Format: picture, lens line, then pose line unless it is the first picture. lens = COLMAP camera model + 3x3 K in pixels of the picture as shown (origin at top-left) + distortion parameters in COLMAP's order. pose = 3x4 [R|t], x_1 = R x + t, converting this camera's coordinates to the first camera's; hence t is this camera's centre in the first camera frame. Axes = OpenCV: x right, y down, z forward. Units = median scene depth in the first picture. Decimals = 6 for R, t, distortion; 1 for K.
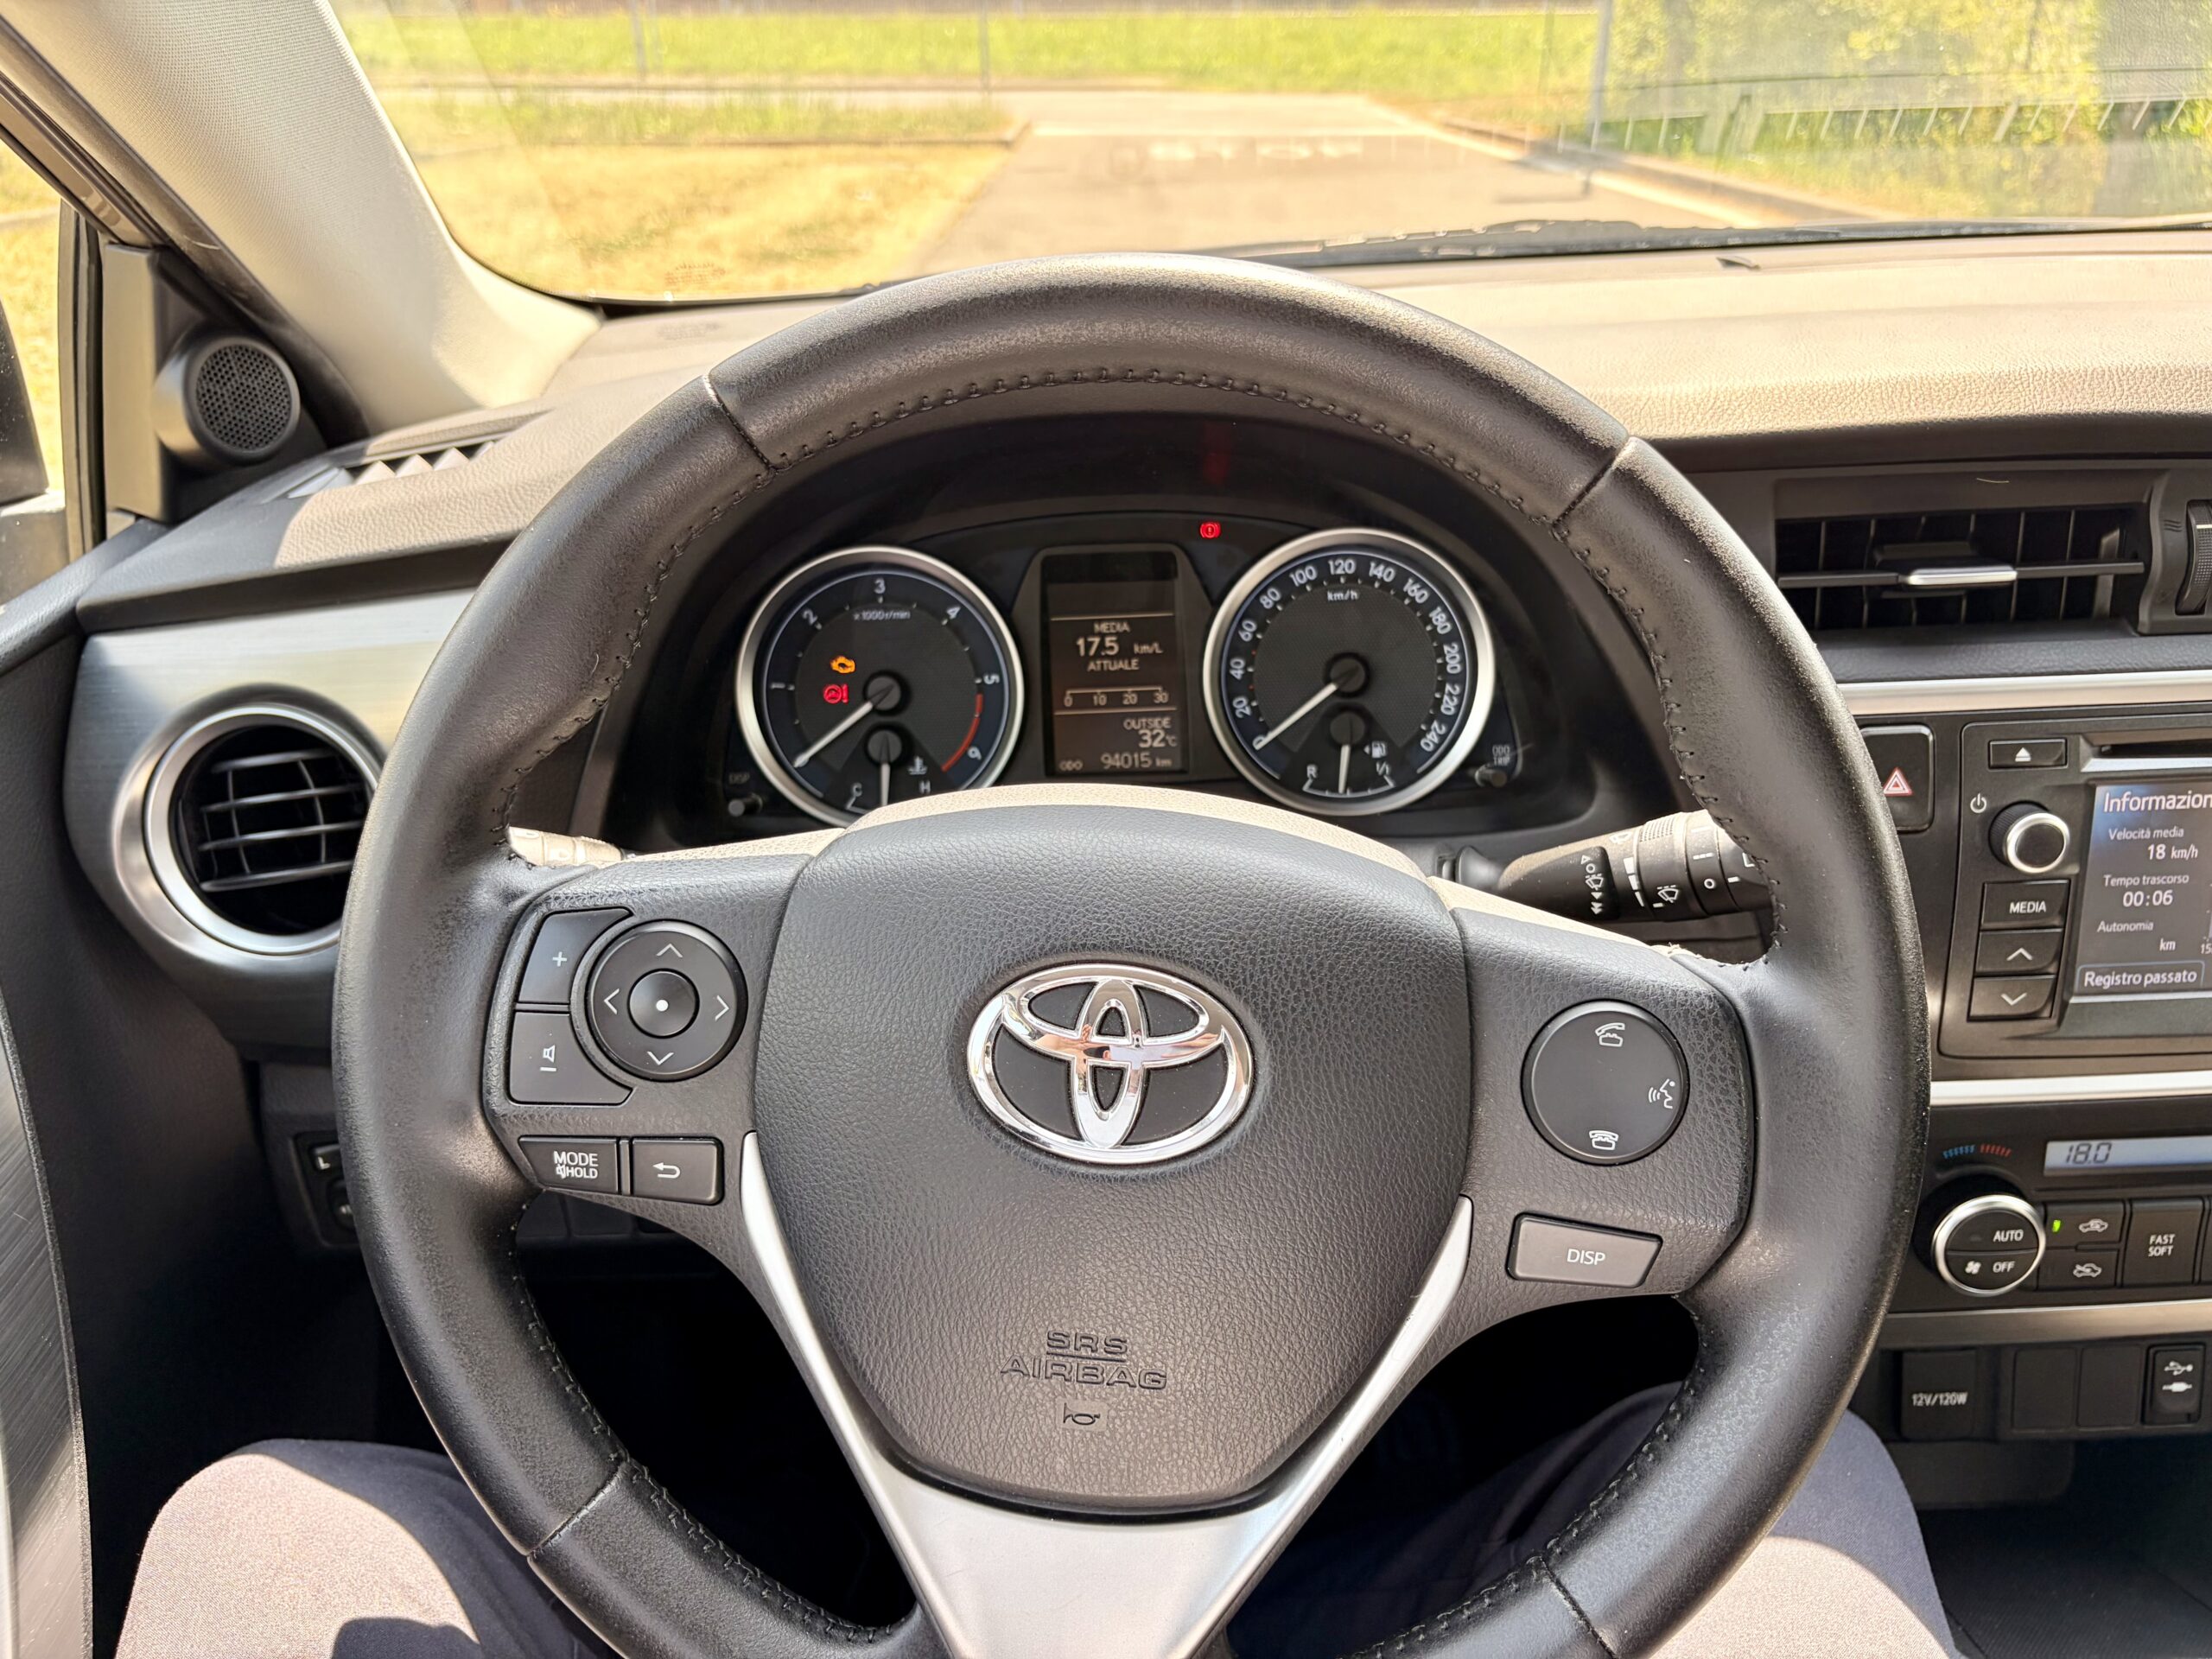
lens RADIAL K [[1689.2, 0, 1098.3], [0, 1689.2, 825.5], [0, 0, 1]] dist [0.036431, -0.043548]
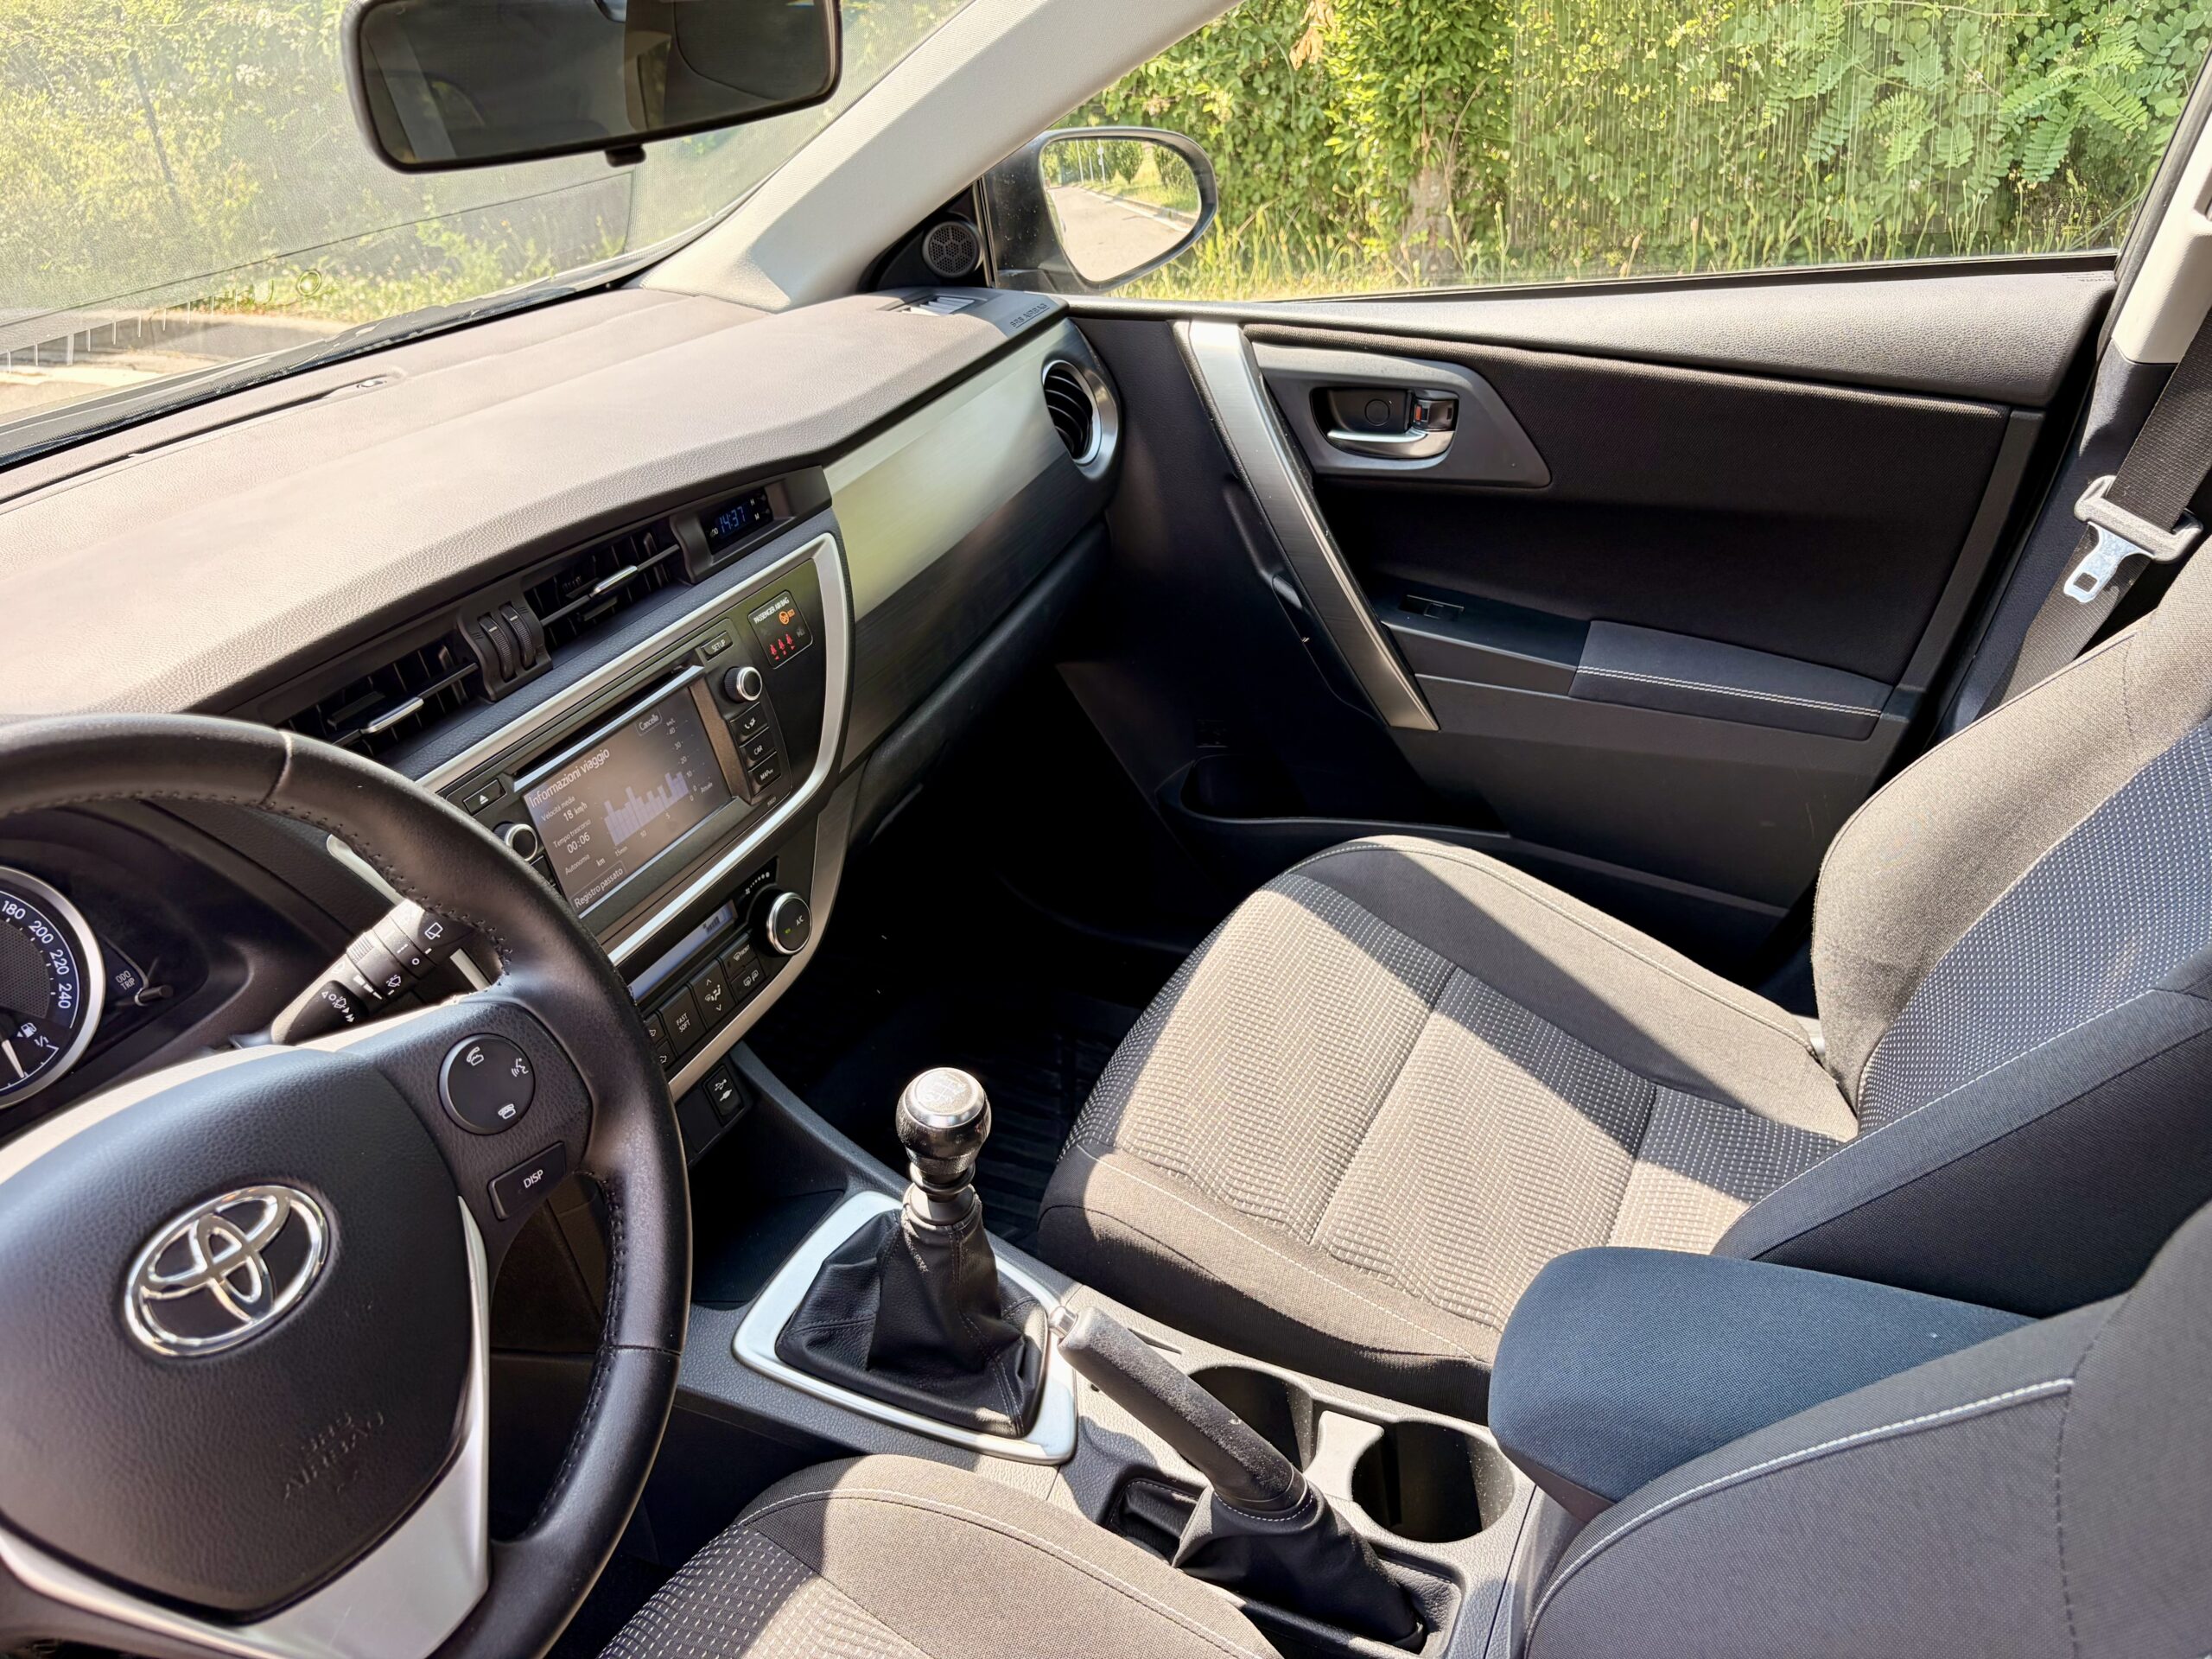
lens RADIAL K [[1689.2, 0, 1139.4], [0, 1689.2, 843.0], [0, 0, 1]] dist [0.036431, -0.043548]
pose [[0.425712, -0.450544, 0.784716, -0.368686], [0.447609, 0.858543, 0.250101, -0.106050], [-0.786394, 0.244775, 0.567160, -0.291666]]
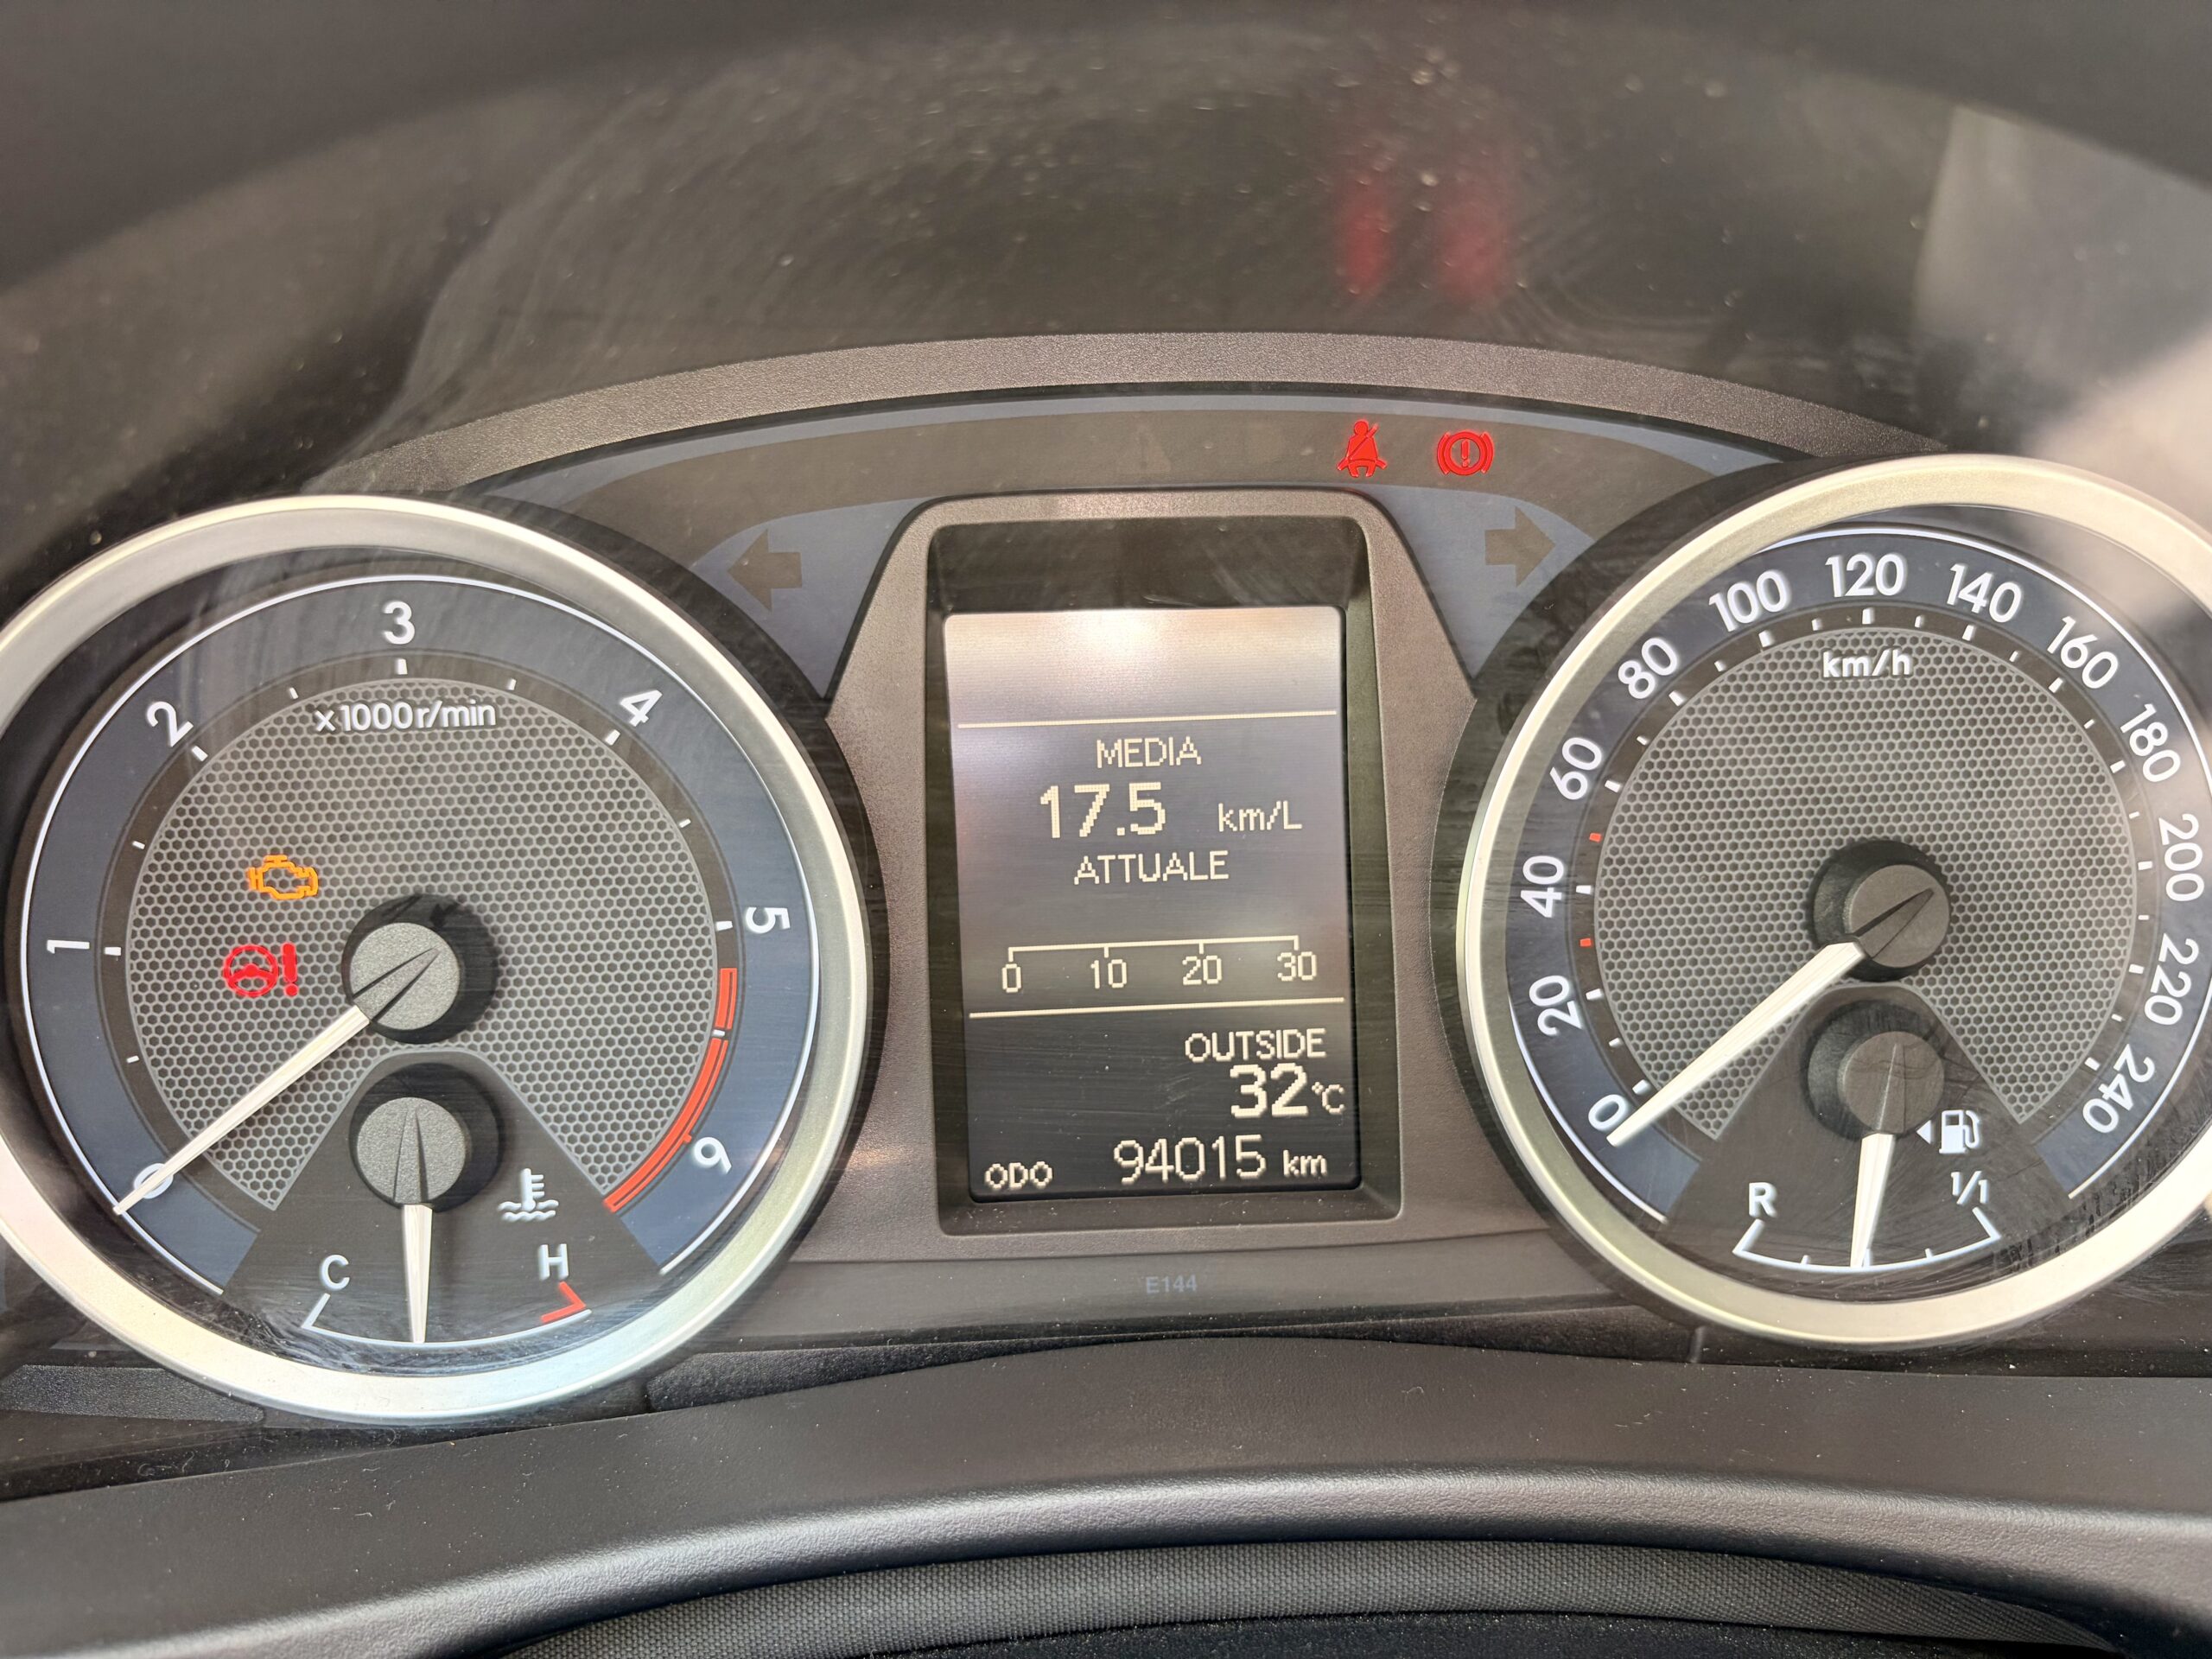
lens RADIAL K [[1689.2, 0, 1111.3], [0, 1689.2, 822.1], [0, 0, 1]] dist [0.036431, -0.043548]
pose [[0.995881, -0.000769, 0.090669, -0.028639], [-0.000923, 0.999826, 0.018611, -0.111602], [-0.090668, -0.018618, 0.995707, 0.689240]]
